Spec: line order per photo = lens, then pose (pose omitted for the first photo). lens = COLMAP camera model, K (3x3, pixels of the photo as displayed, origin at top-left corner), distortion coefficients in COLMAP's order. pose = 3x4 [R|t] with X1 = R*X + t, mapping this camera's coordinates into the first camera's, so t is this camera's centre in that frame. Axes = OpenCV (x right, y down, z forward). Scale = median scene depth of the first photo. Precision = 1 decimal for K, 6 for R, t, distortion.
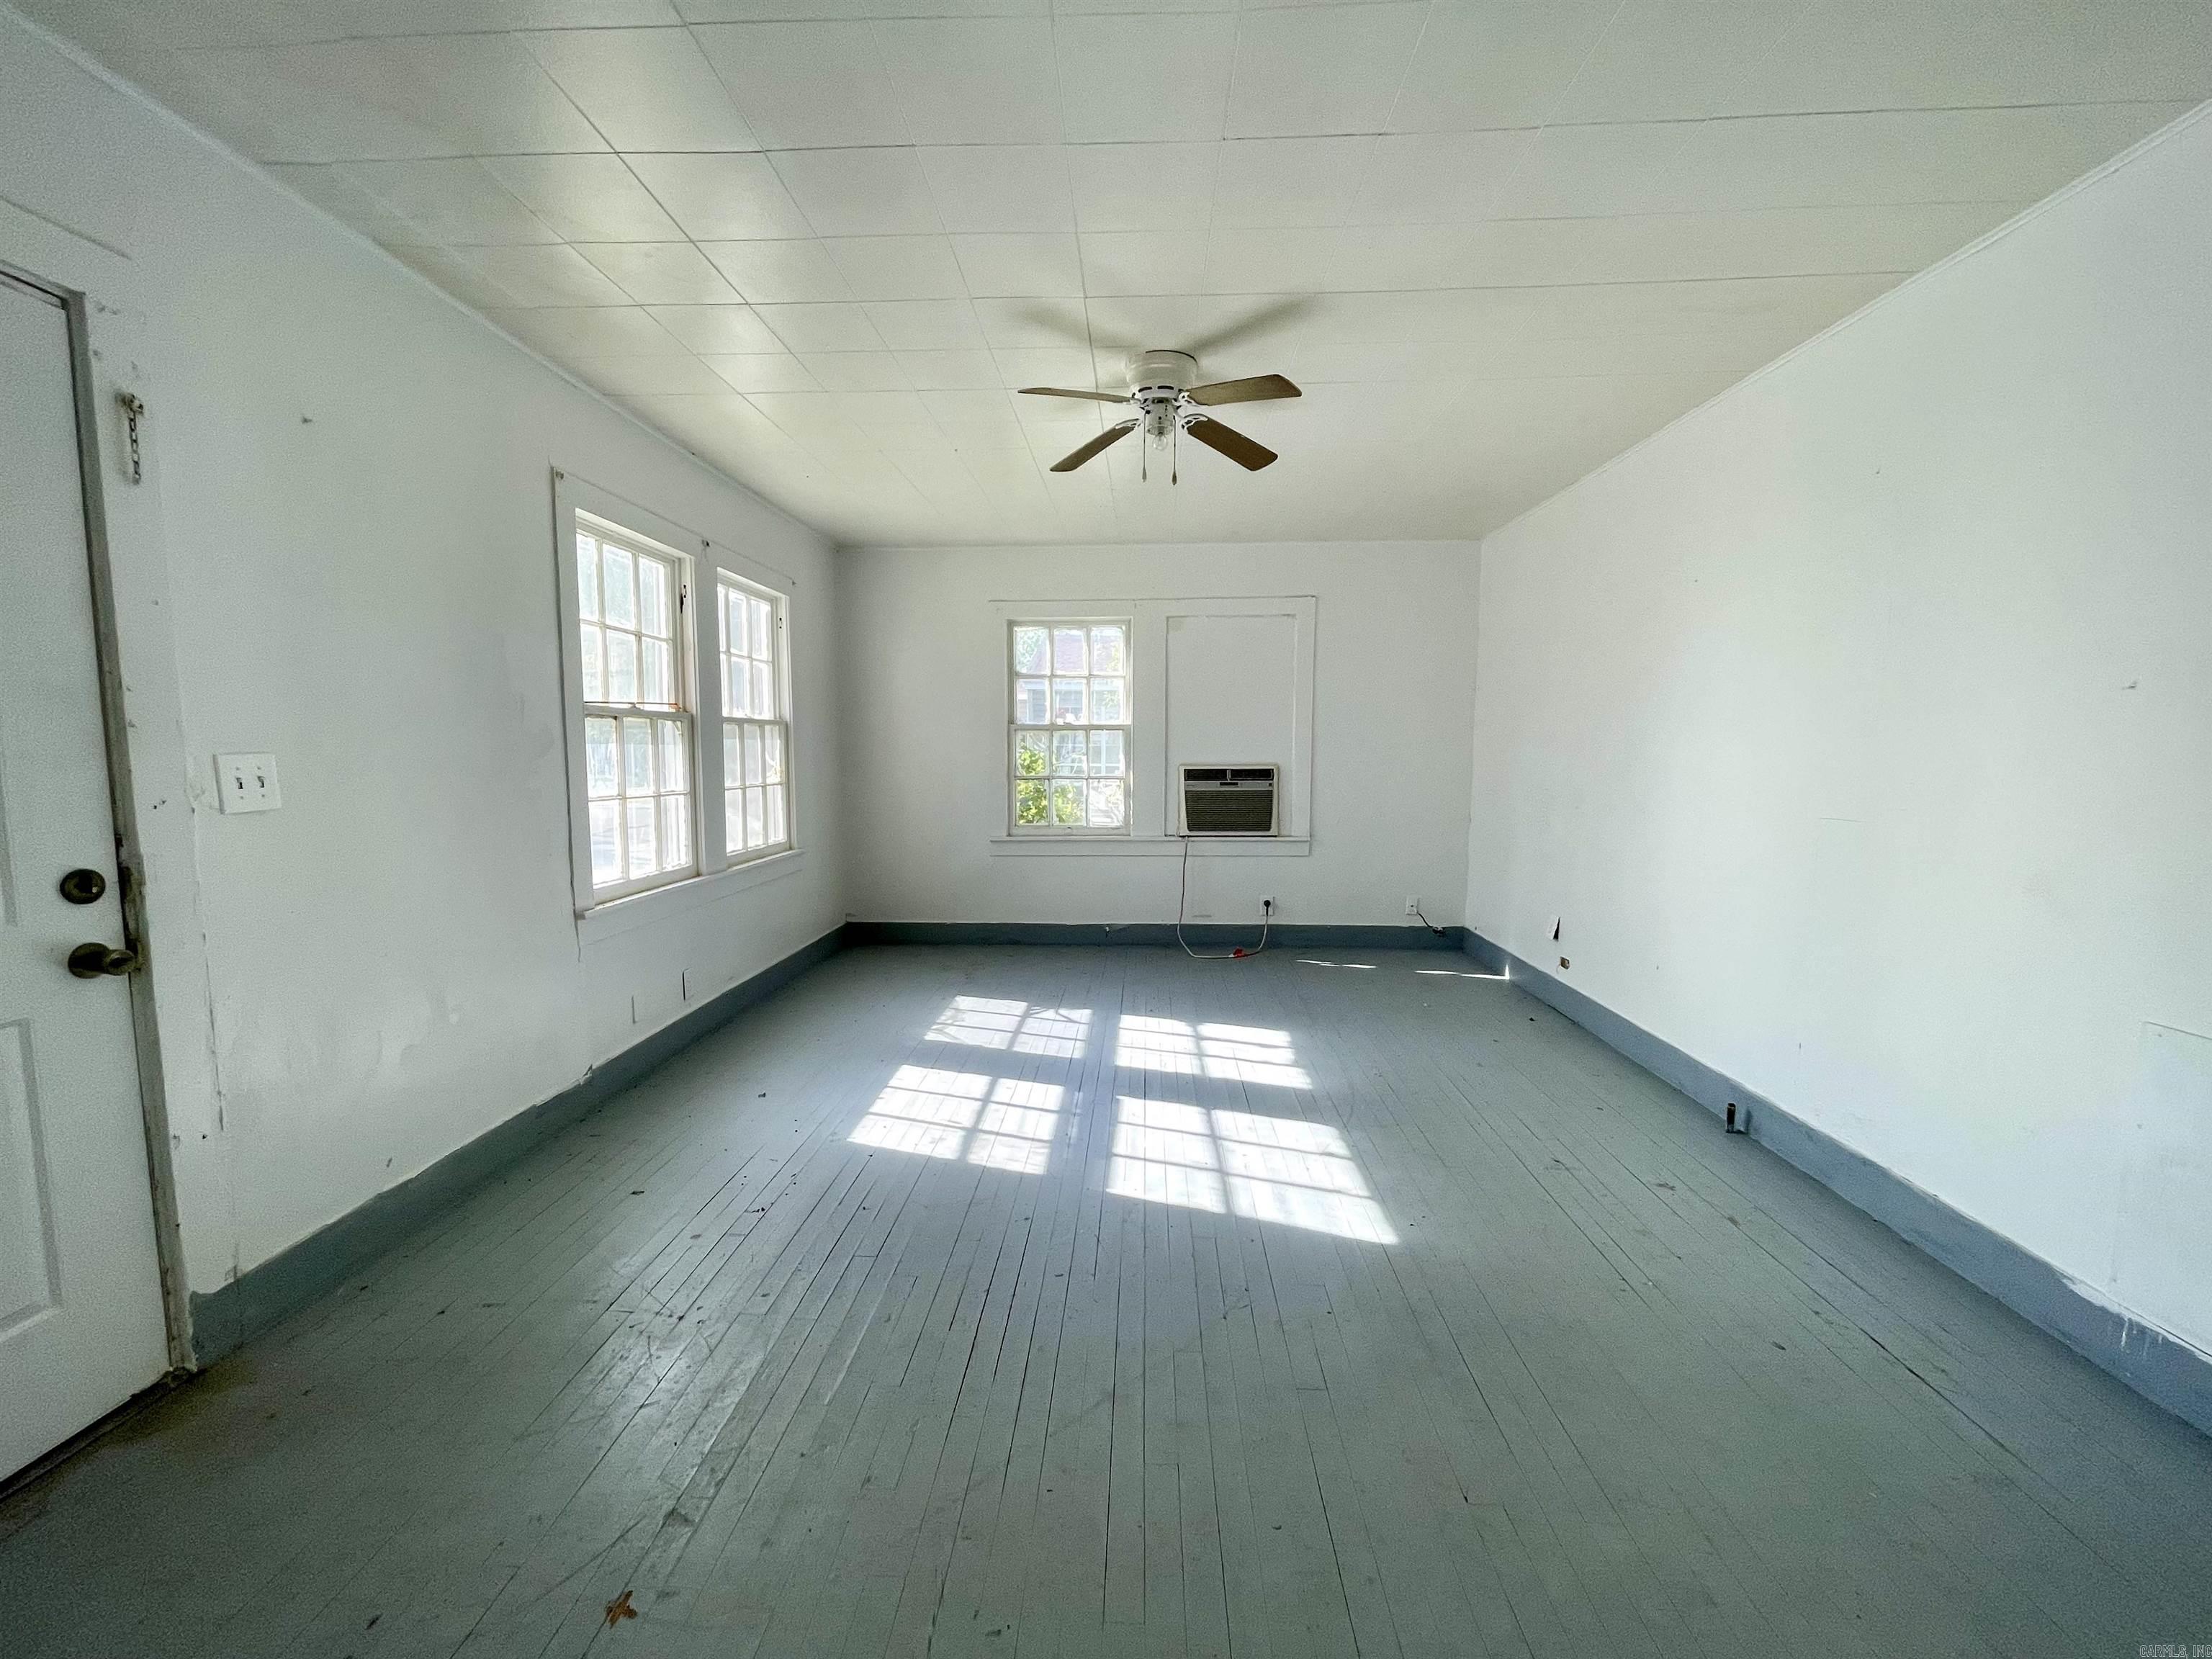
lens RADIAL K [[884.2, 0, 1097.5], [0, 884.2, 833.5], [0, 0, 1]] dist [-0.005713, -0.000145]
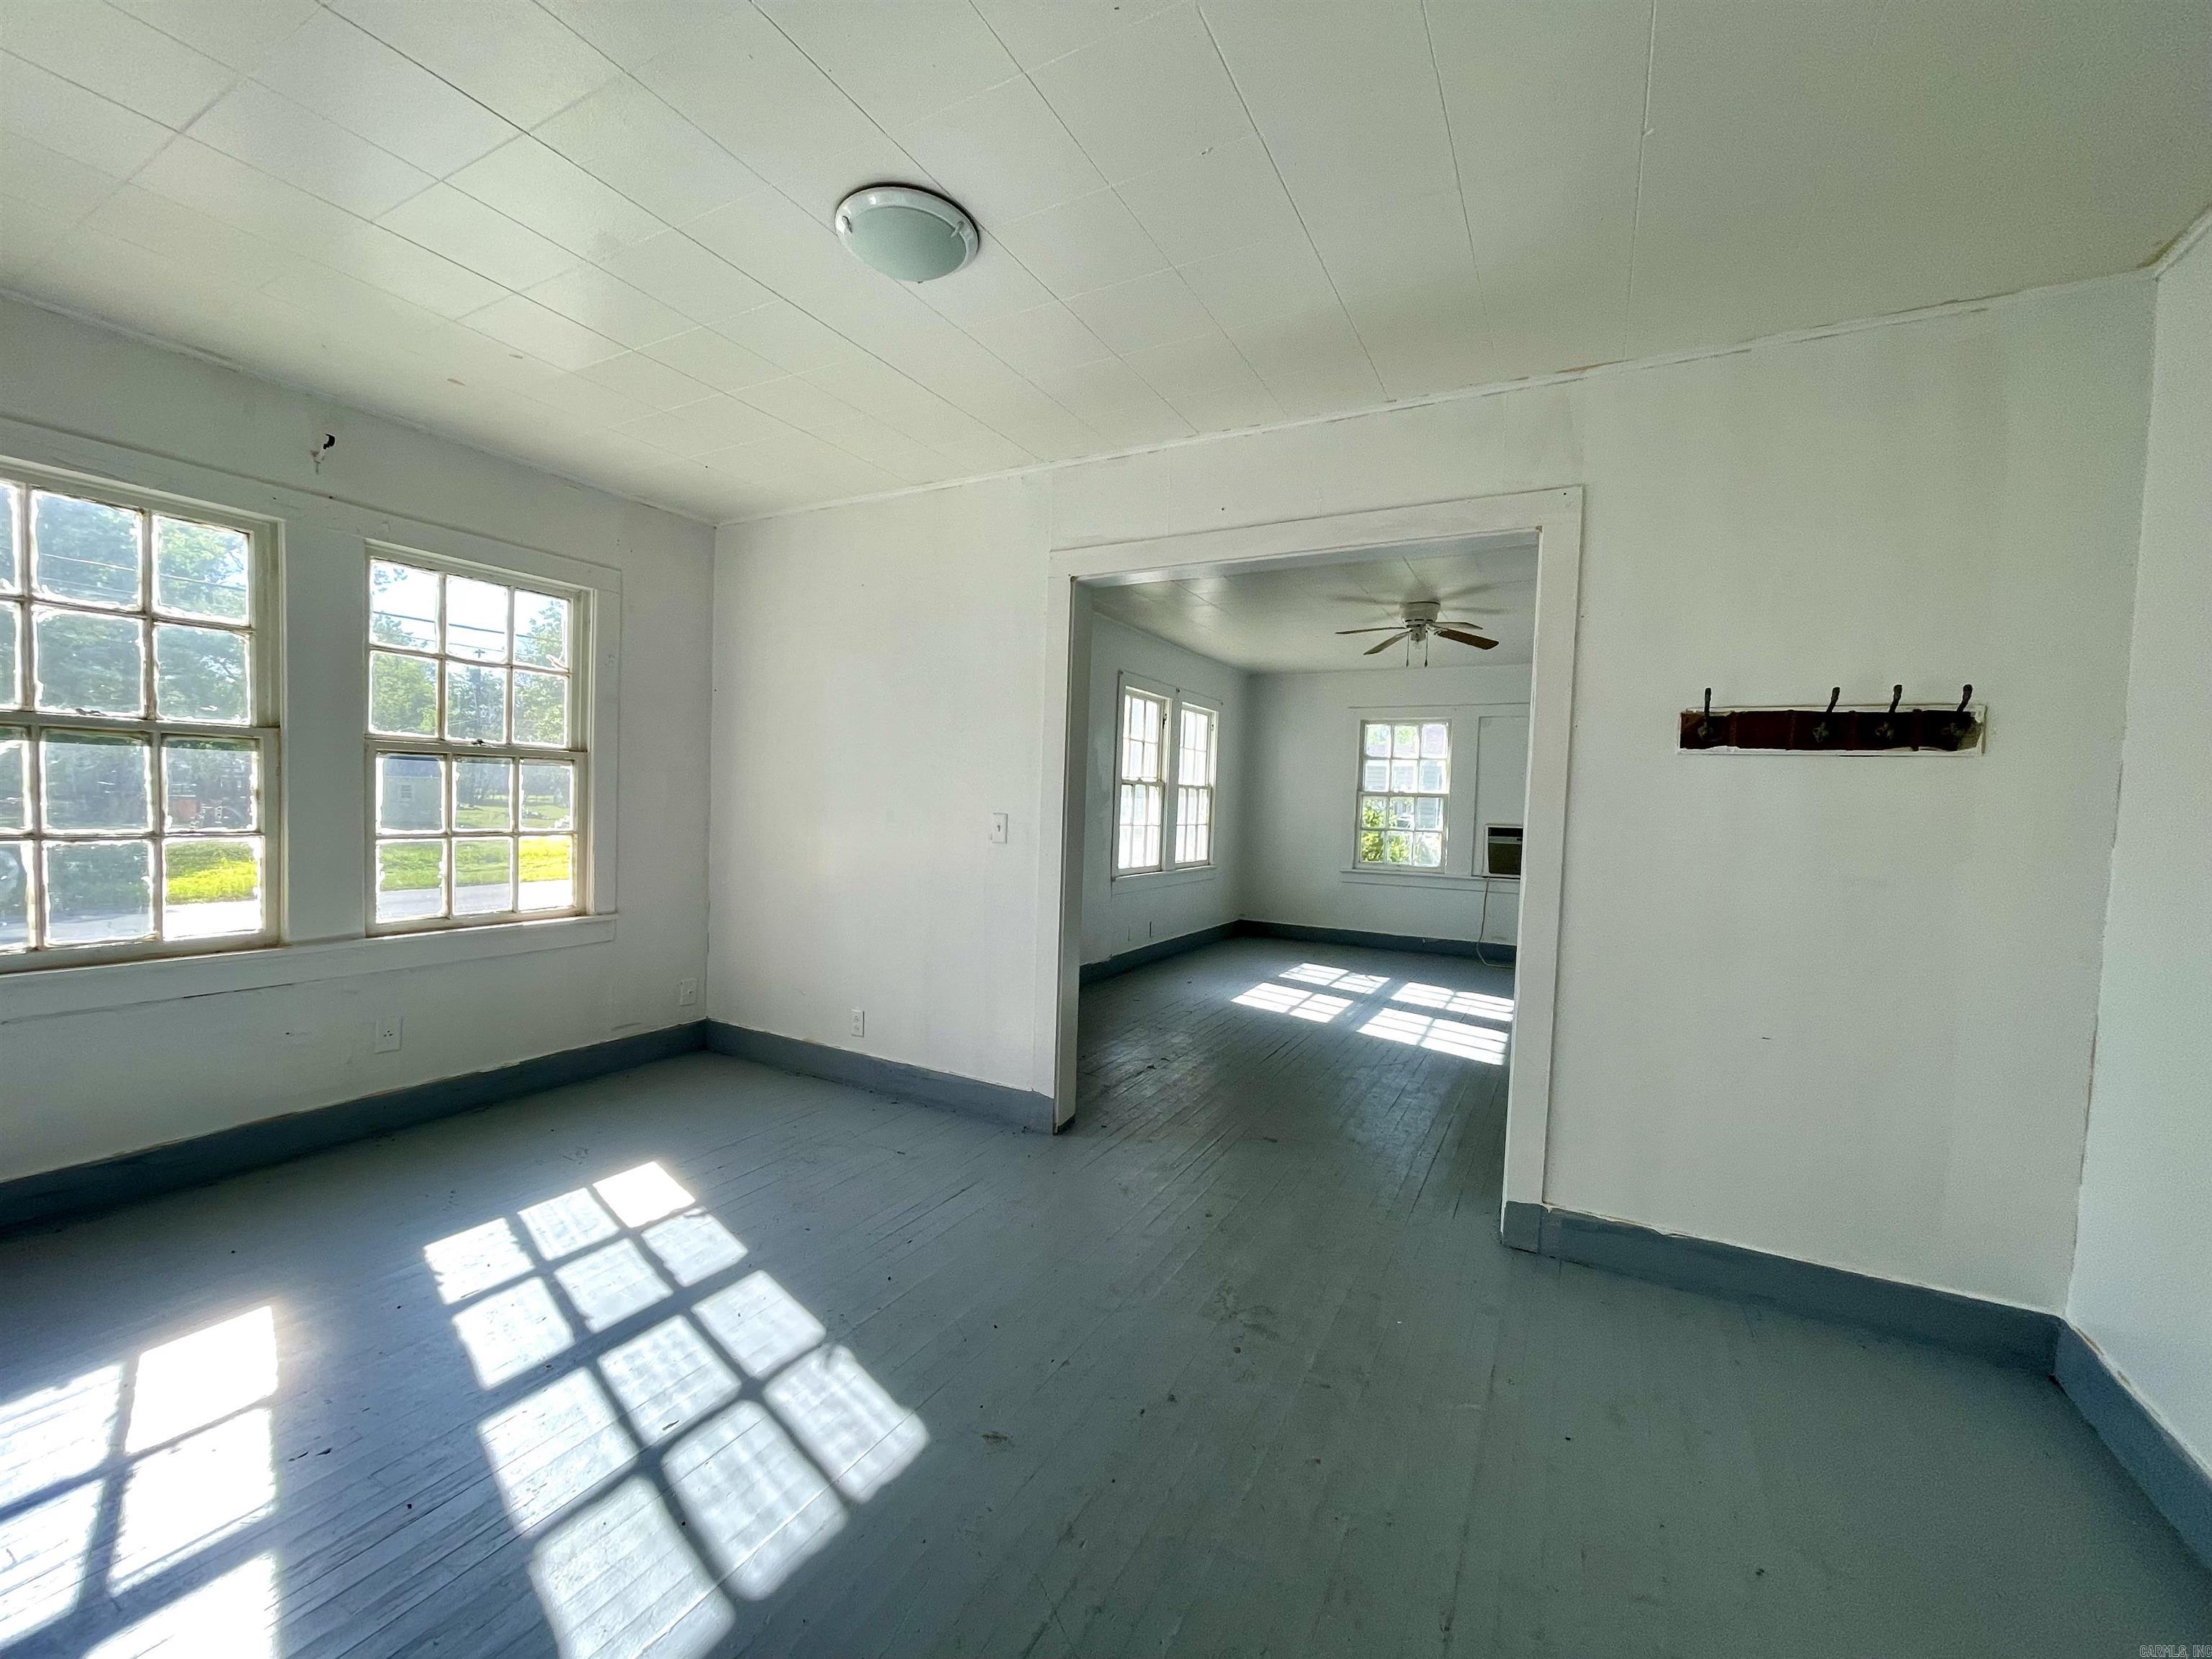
lens RADIAL K [[884.2, 0, 1098.6], [0, 884.2, 835.8], [0, 0, 1]] dist [-0.005713, -0.000145]
pose [[0.900588, 0.045802, -0.432254, 0.175600], [-0.073656, 0.996132, -0.047908, 0.058927], [0.428388, 0.074984, 0.900478, -0.570778]]
